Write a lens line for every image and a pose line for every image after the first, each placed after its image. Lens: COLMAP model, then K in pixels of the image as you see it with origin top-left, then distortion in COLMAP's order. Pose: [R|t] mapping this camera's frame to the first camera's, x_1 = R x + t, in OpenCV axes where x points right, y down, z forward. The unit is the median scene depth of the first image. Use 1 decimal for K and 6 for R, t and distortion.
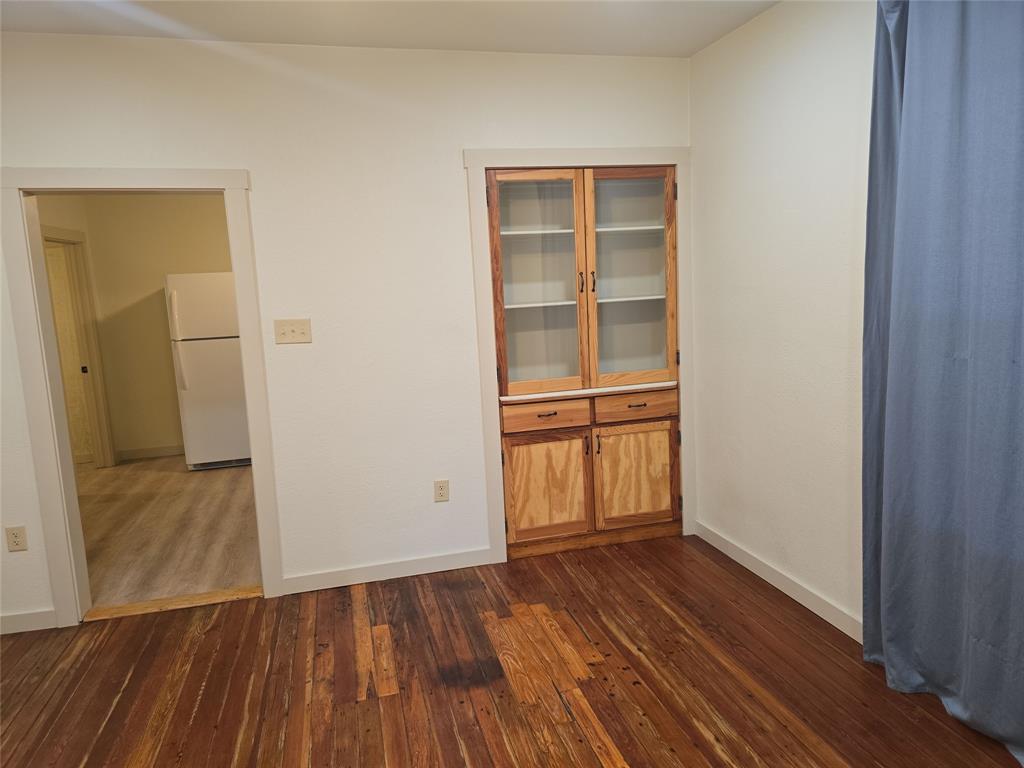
lens RADIAL K [[682.9, 0, 512.0], [0, 682.9, 384.0], [0, 0, 1]] dist [0.007158, -0.000879]
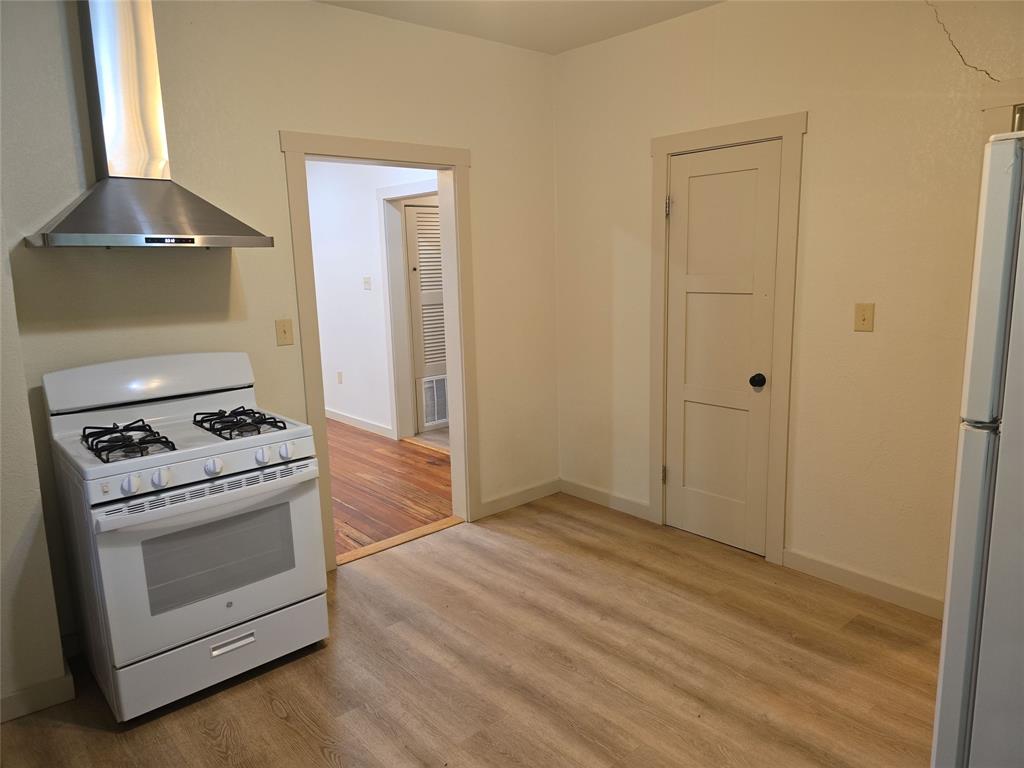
lens RADIAL K [[682.9, 0, 512.0], [0, 682.9, 384.0], [0, 0, 1]] dist [0.007158, -0.000879]
pose [[-0.892754, 0.144059, -0.426892, -0.176706], [-0.004861, 0.944369, 0.328853, -0.230431], [0.450518, 0.295660, -0.842389, 1.592863]]
